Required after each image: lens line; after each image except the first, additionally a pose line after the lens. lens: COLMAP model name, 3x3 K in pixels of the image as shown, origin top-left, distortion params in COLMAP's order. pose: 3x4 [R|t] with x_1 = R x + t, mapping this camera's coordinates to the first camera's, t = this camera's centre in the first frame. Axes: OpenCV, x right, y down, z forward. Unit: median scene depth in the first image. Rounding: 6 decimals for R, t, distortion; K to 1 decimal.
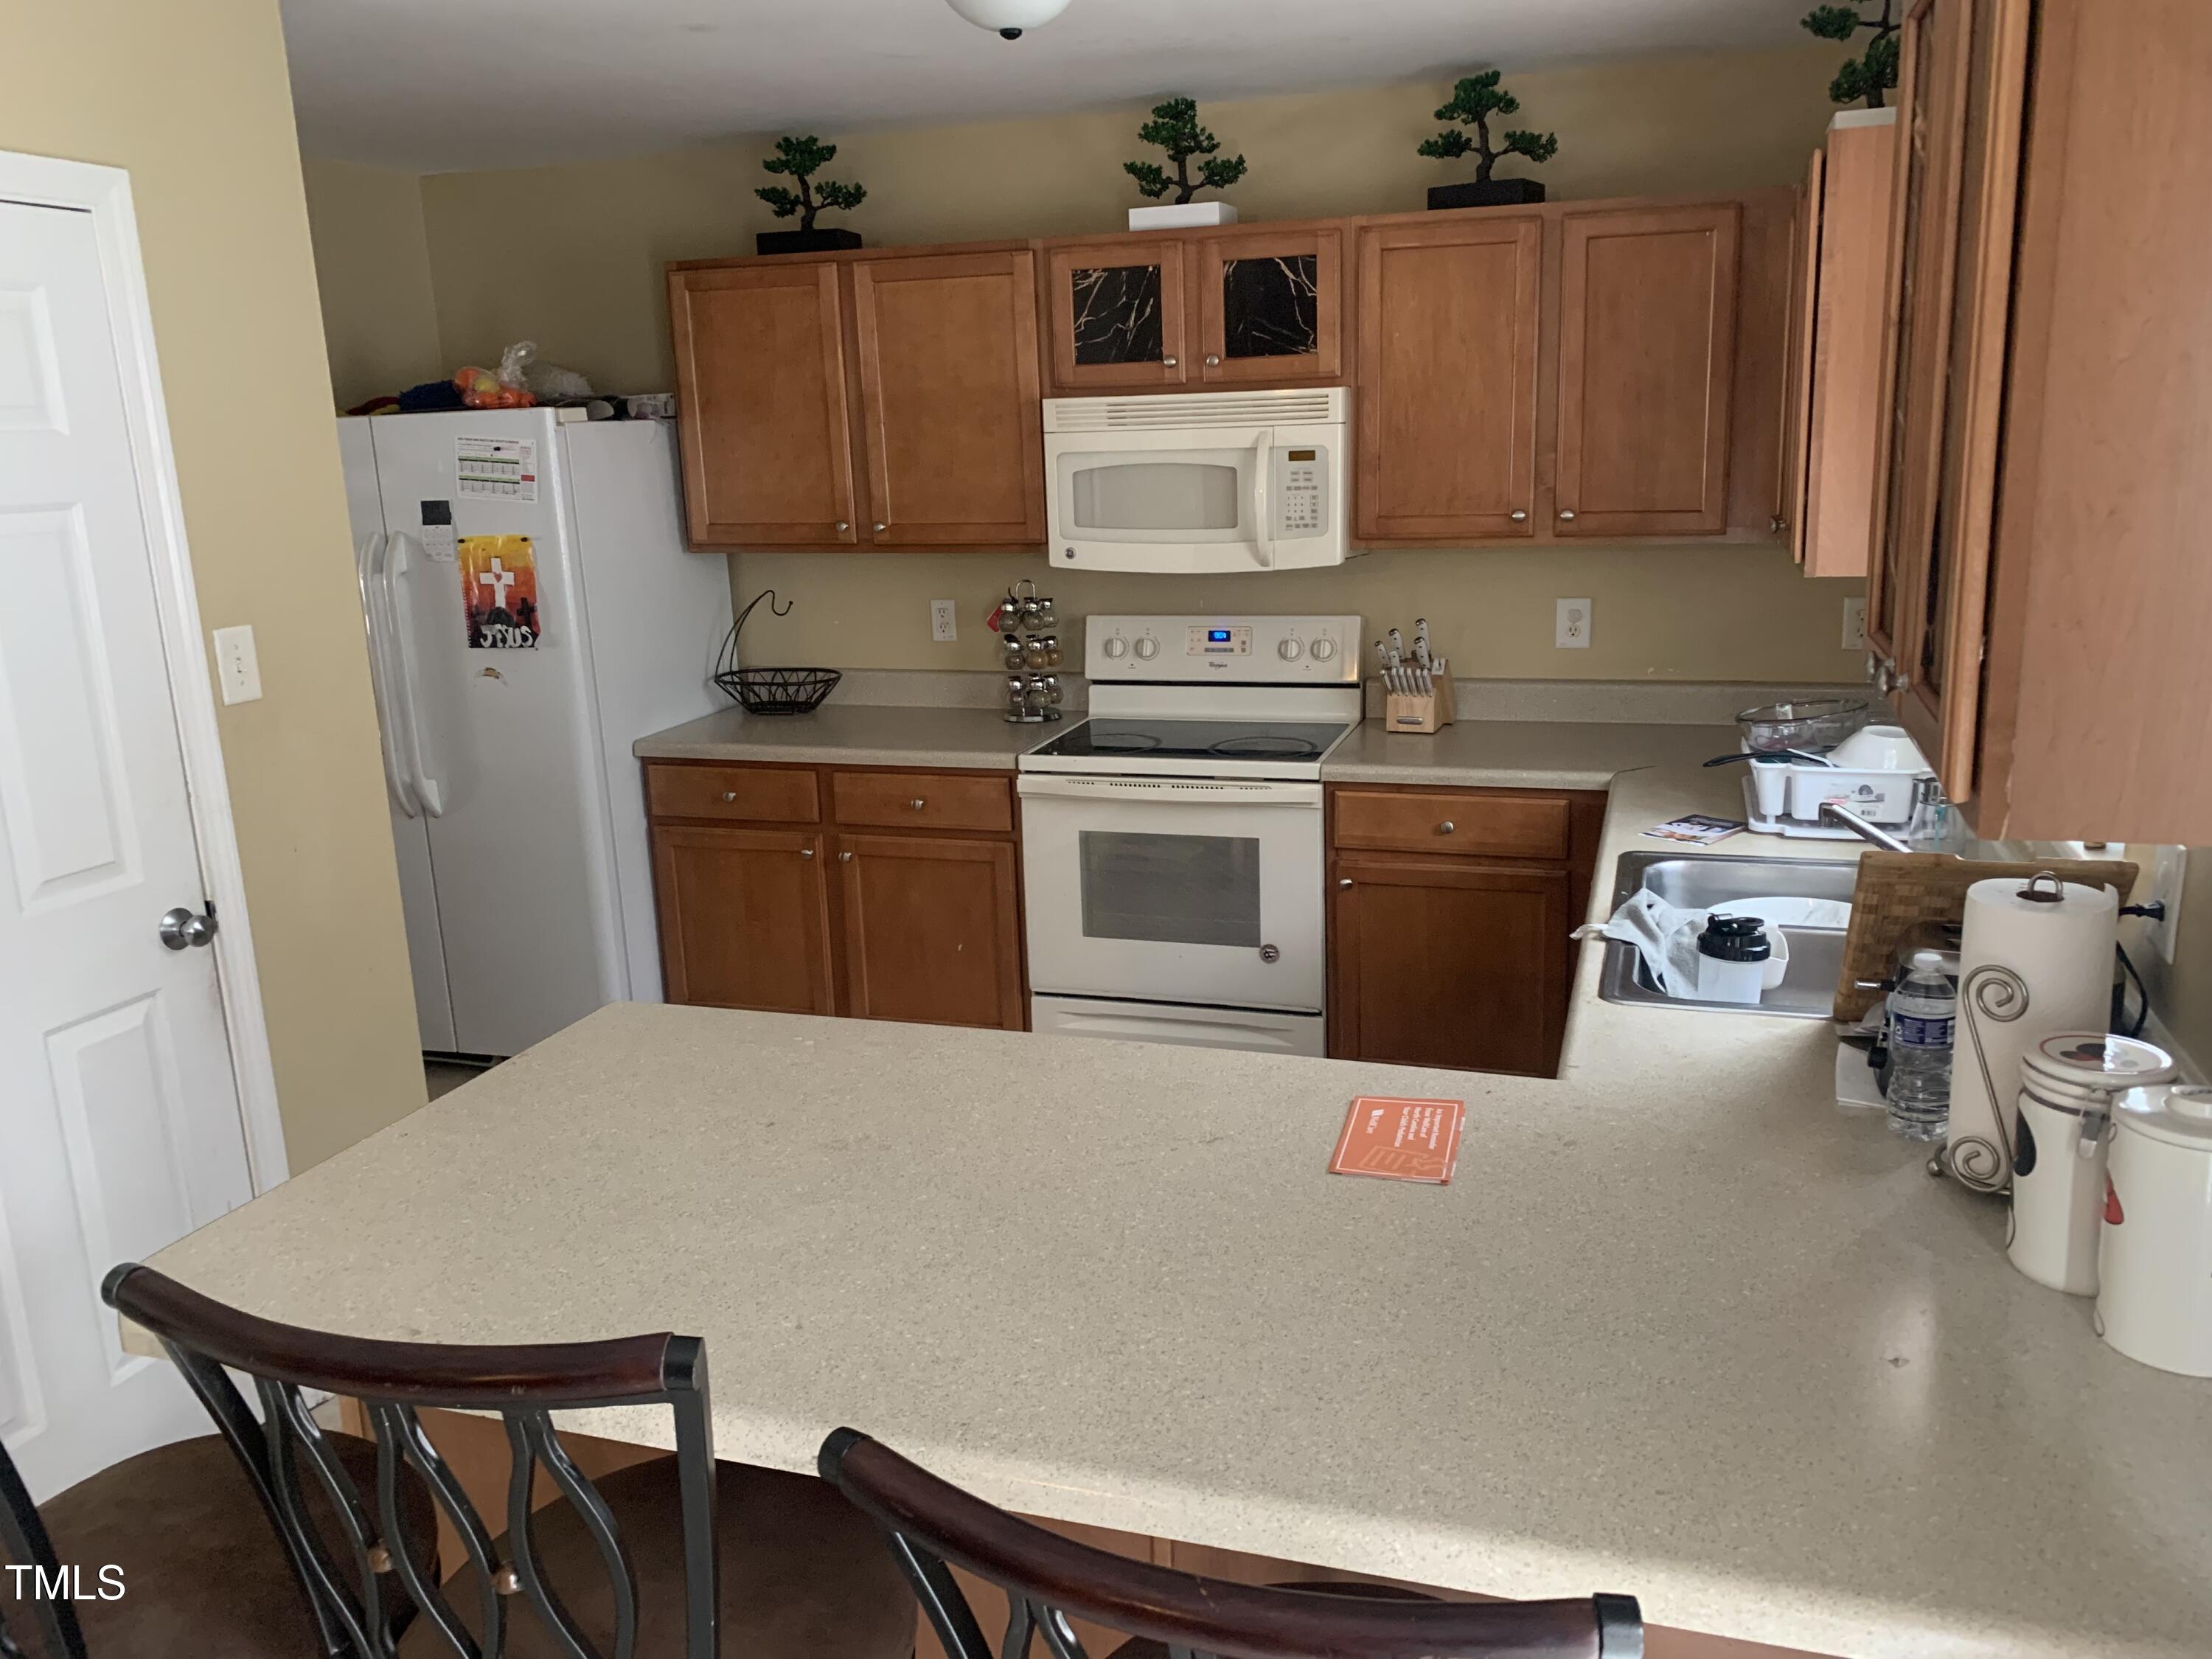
lens RADIAL K [[1710.5, 0, 1106.9], [0, 1710.5, 829.0], [0, 0, 1]] dist [0.033236, -0.031456]
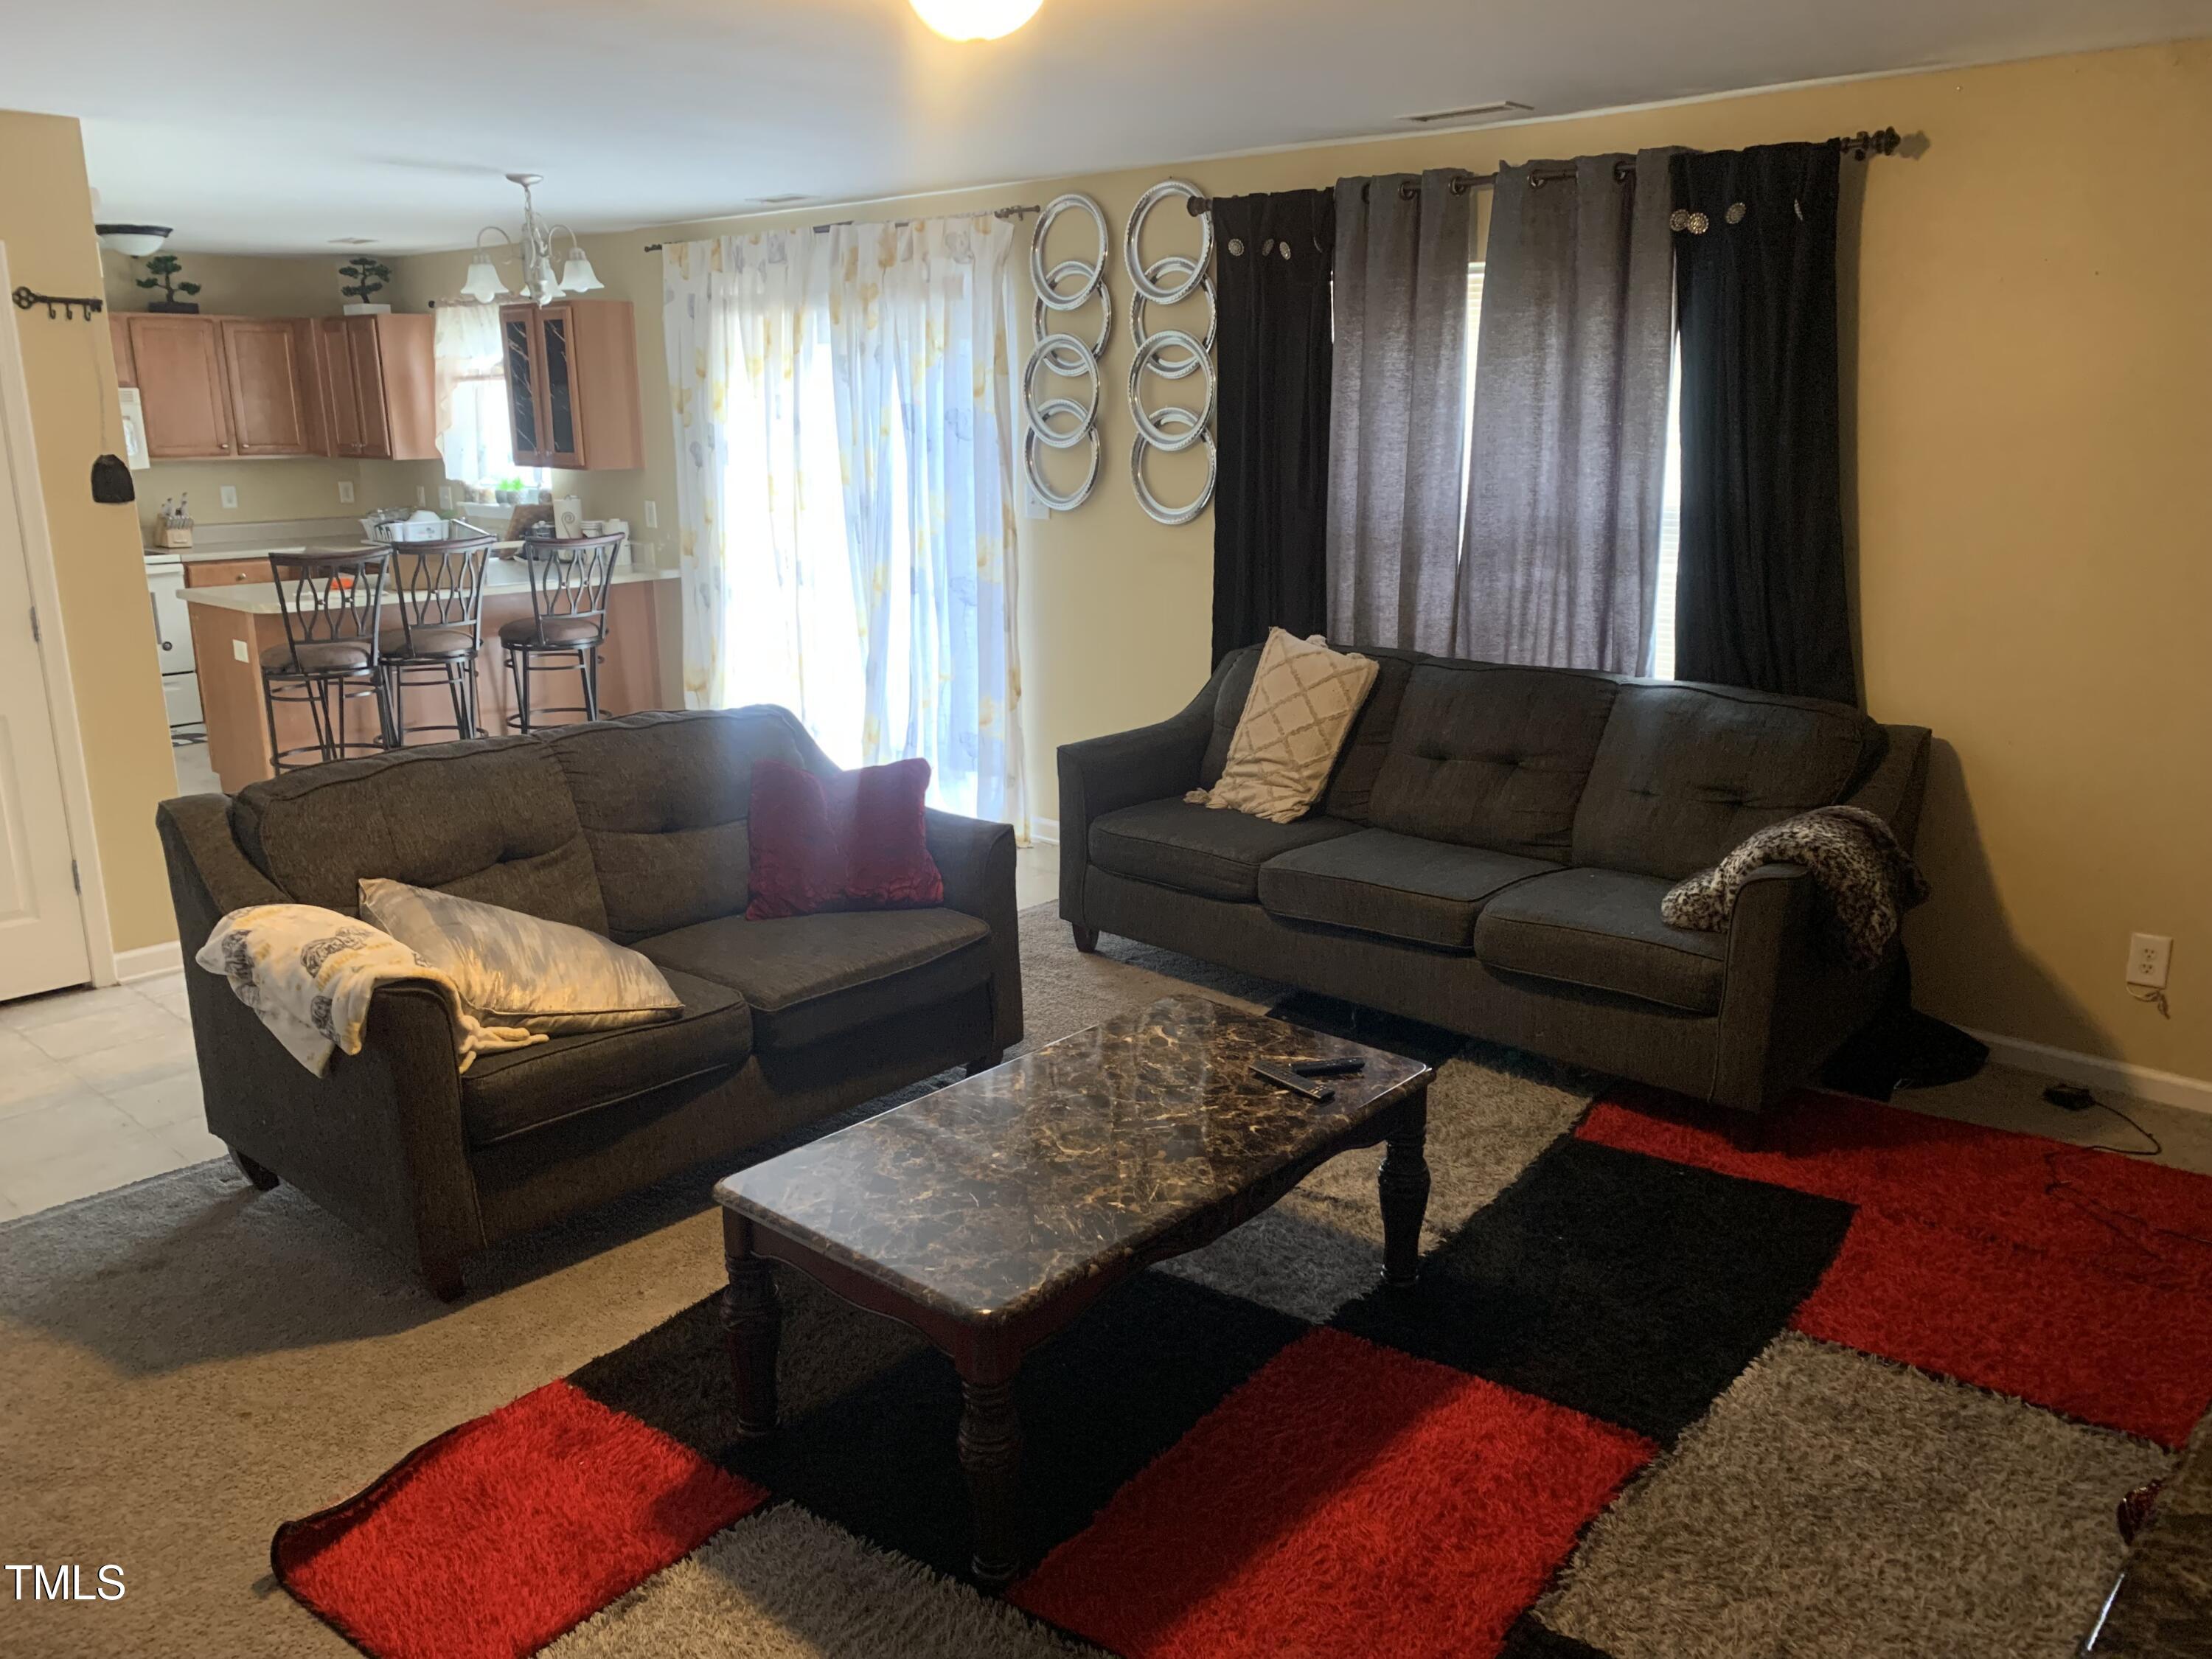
lens RADIAL K [[1710.5, 0, 1119.9], [0, 1710.5, 829.5], [0, 0, 1]] dist [0.033236, -0.031456]
pose [[0.385814, -0.188875, 0.903036, -1.505452], [0.200793, 0.972546, 0.117626, 0.293966], [-0.900461, 0.135941, 0.413146, -0.999083]]
